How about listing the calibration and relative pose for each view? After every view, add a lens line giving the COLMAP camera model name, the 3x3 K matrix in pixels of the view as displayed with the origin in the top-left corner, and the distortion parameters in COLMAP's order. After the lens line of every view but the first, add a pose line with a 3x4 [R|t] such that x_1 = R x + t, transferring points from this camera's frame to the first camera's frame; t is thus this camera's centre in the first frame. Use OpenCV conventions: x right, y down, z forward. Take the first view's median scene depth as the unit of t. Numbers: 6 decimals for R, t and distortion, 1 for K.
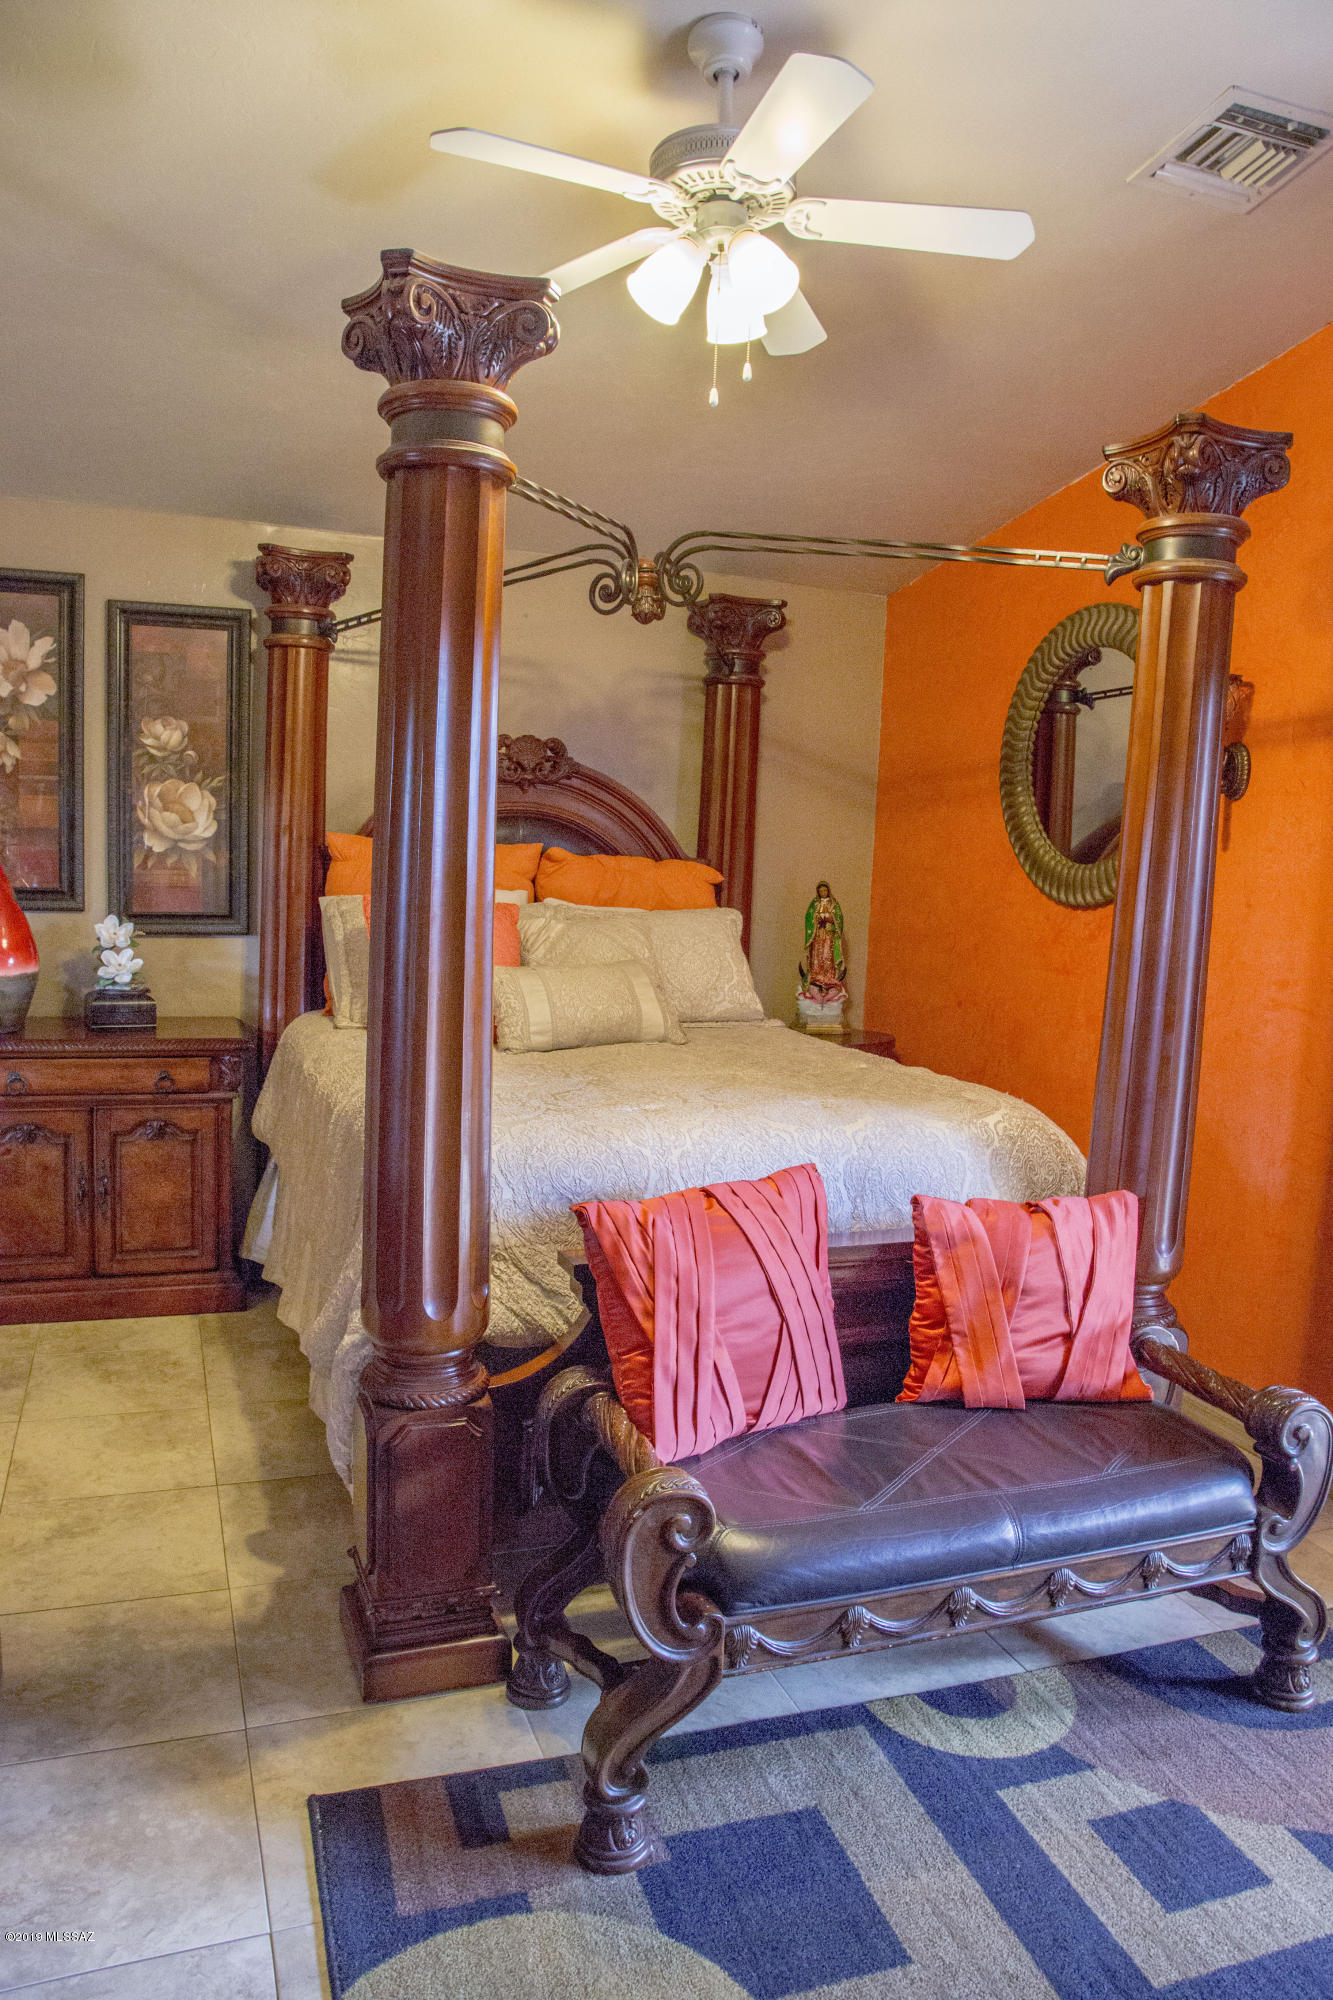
lens RADIAL K [[1376.2, 0, 672.6], [0, 1376.2, 1010.5], [0, 0, 1]] dist [-0.118610, 0.069928]
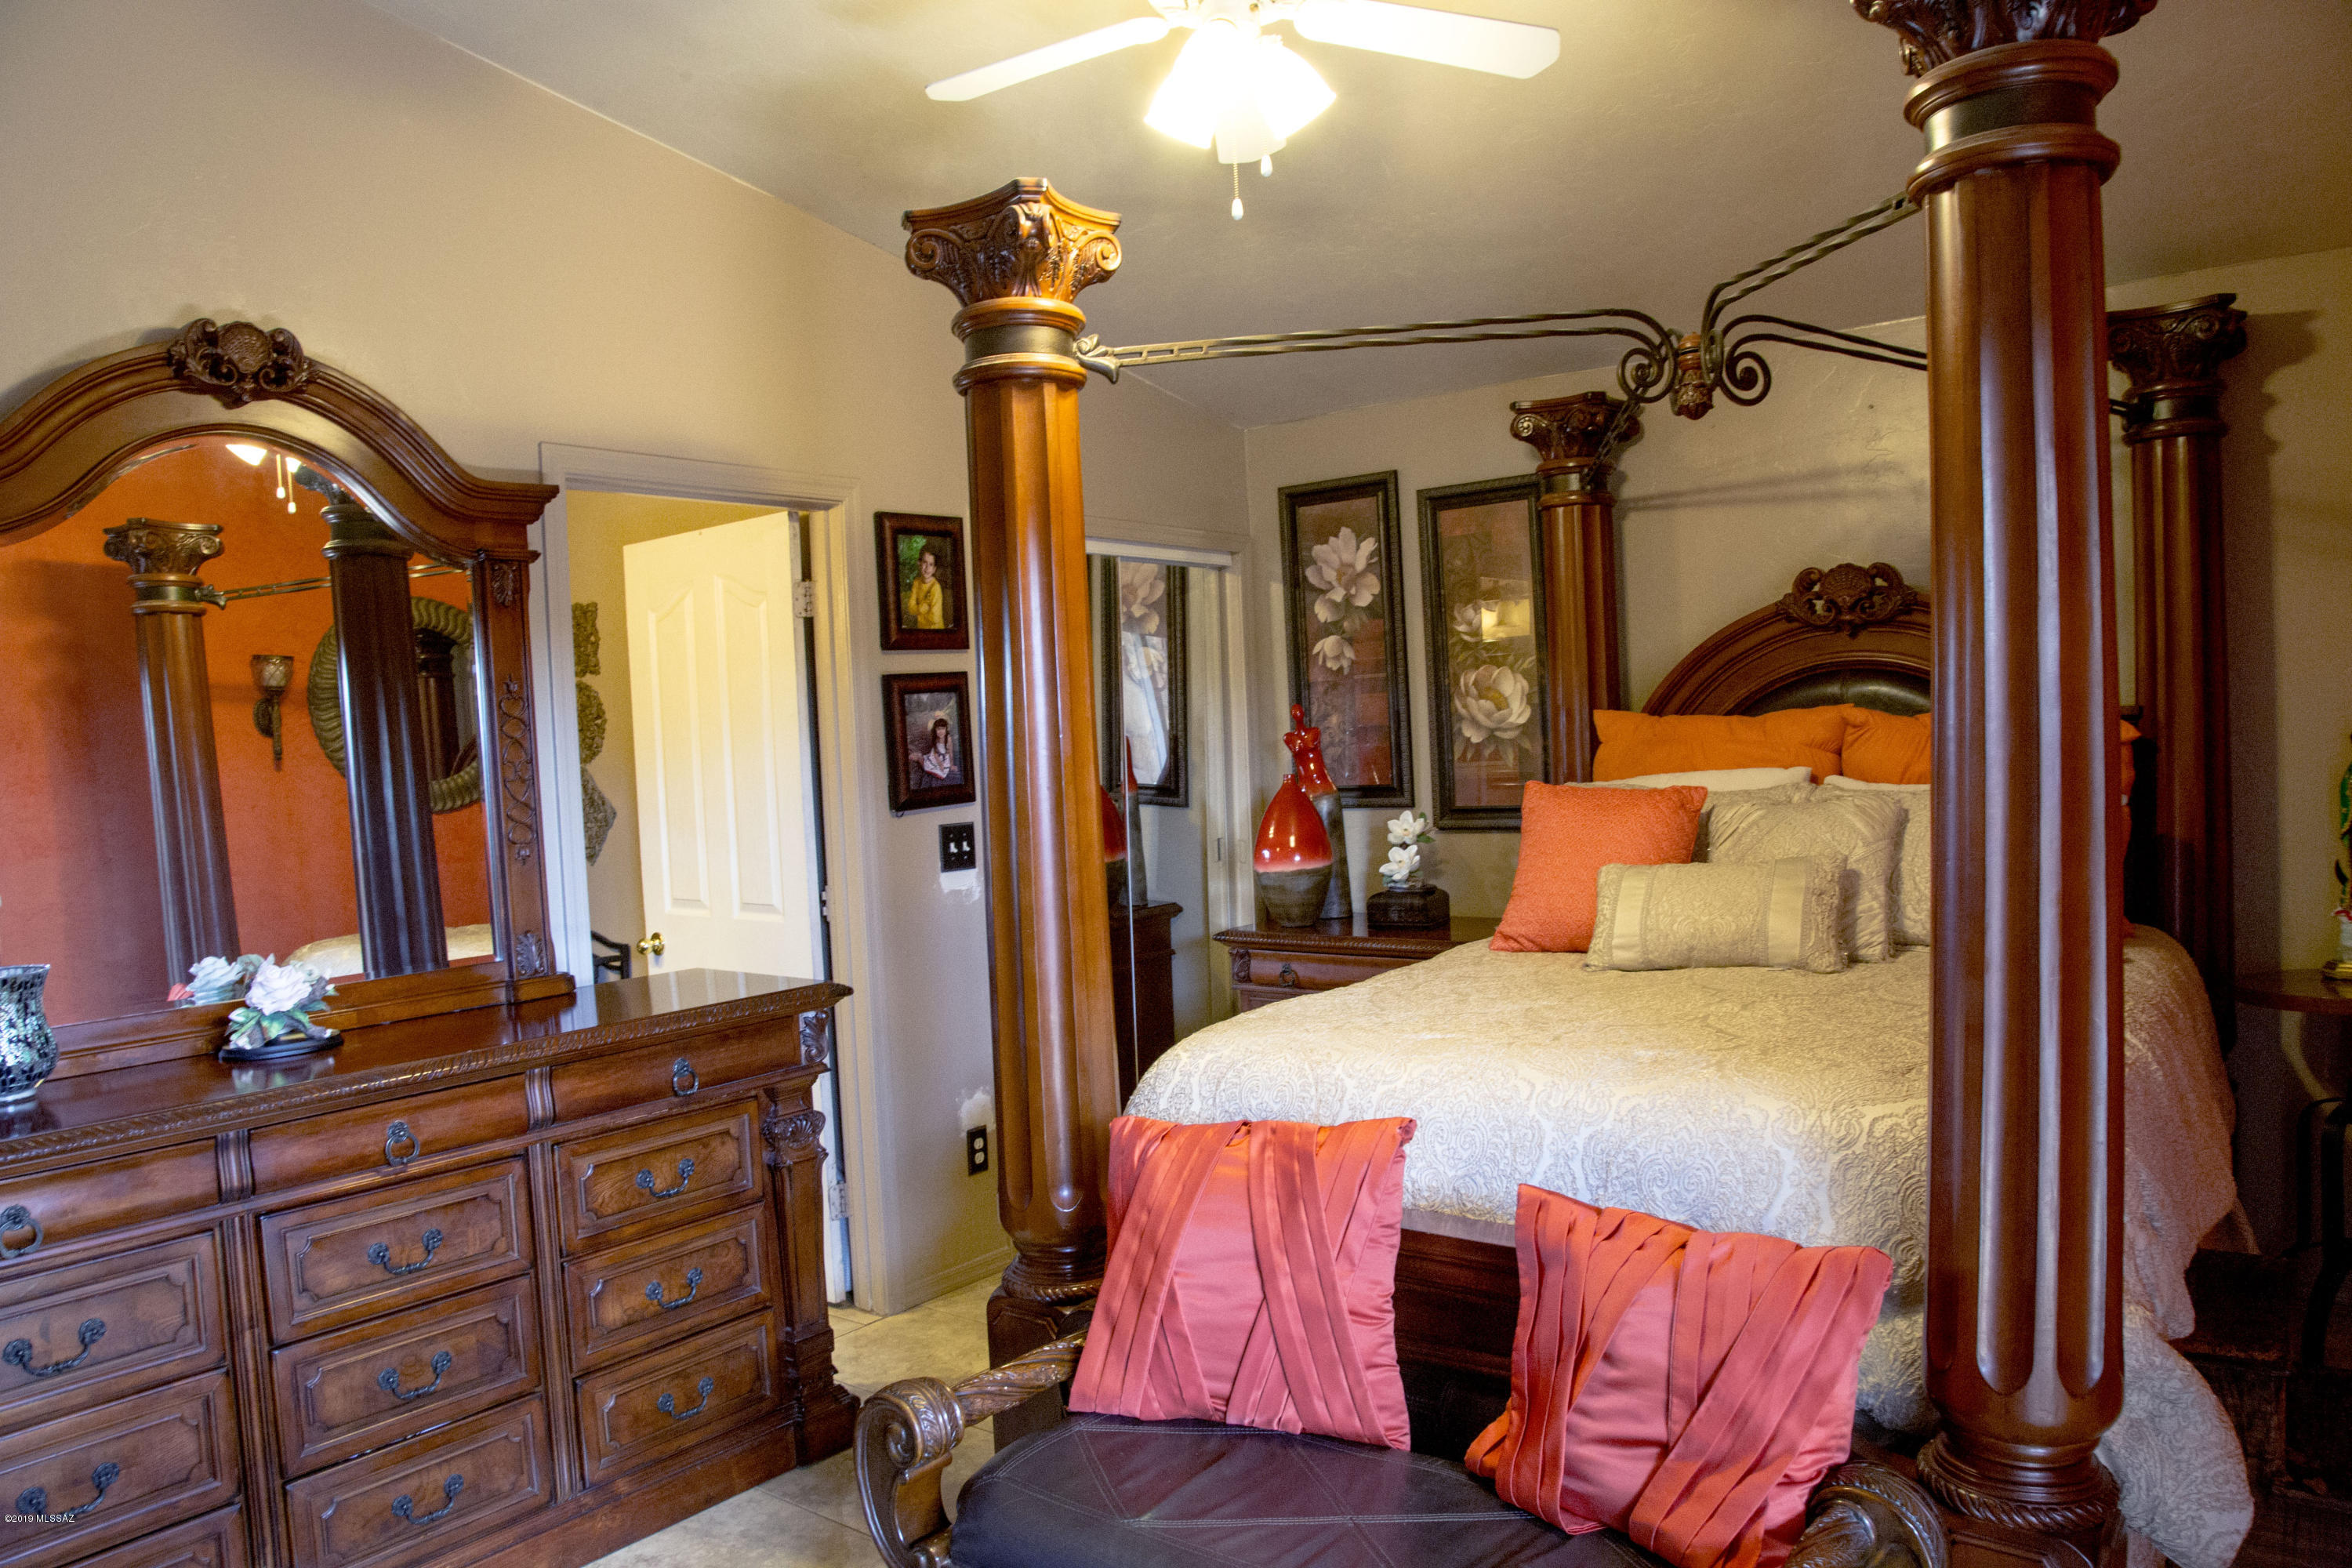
lens RADIAL K [[1618.4, 0, 1185.0], [0, 1618.4, 788.3], [0, 0, 1]] dist [-0.118610, 0.069928]
pose [[0.528169, -0.035169, -0.848410, 0.486695], [-0.036224, 0.997299, -0.063892, -0.006196], [0.848366, 0.064479, 0.525469, 0.246764]]
